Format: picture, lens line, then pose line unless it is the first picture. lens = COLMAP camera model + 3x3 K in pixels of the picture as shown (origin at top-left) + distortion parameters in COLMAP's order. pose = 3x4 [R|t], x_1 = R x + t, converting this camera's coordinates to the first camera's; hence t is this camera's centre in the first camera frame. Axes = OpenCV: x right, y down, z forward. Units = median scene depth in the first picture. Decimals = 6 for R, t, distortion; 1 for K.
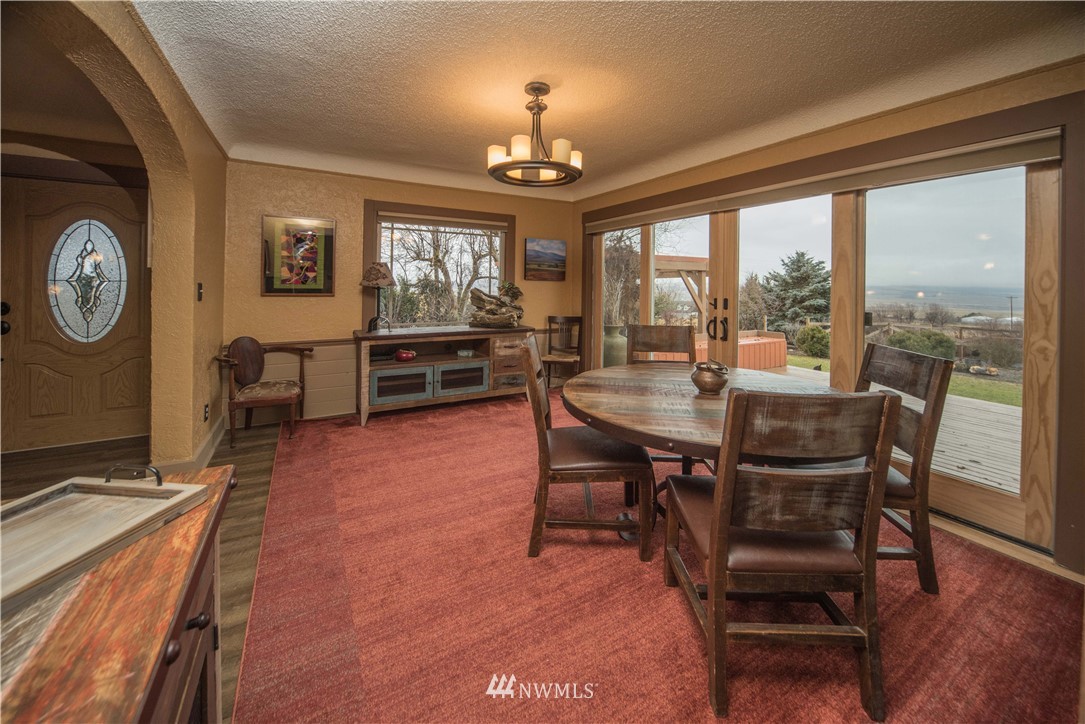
lens RADIAL K [[380.0, 0, 585.5], [0, 380.0, 289.6], [0, 0, 1]] dist [-0.007537, 0.000238]
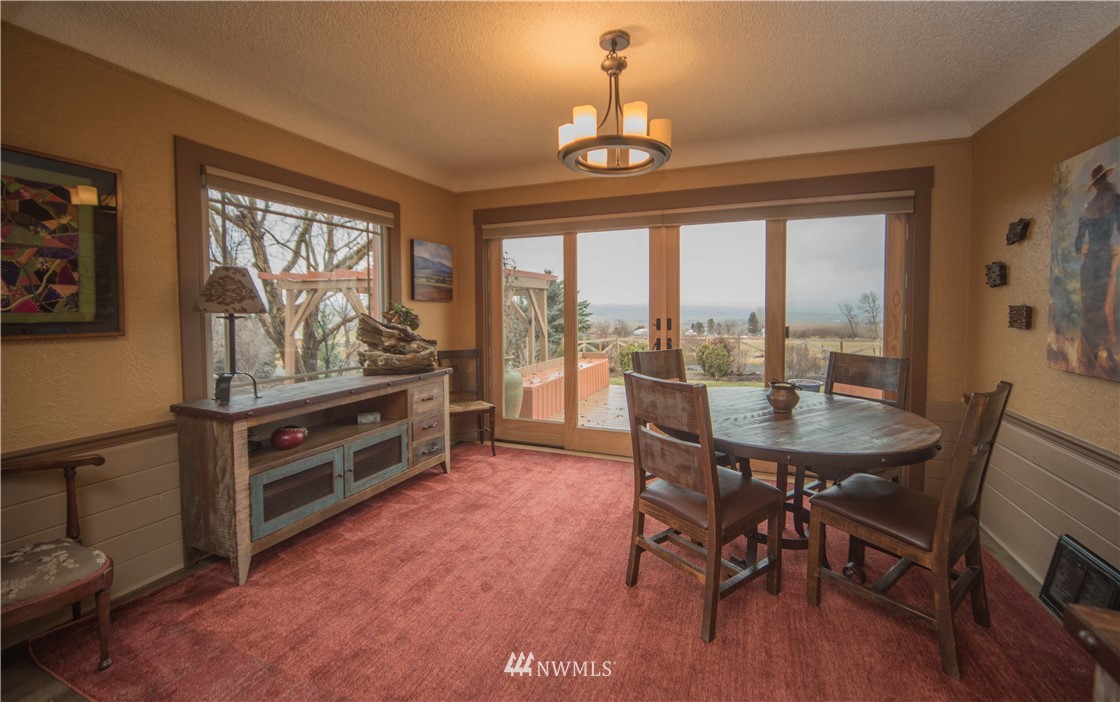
lens RADIAL K [[466.1, 0, 536.2], [0, 466.1, 325.6], [0, 0, 1]] dist [0.009375, 0.000701]
pose [[0.811463, -0.037175, 0.583220, -0.572400], [0.020049, 0.999158, 0.035792, -0.007030], [-0.584060, -0.017351, 0.811525, 0.232694]]
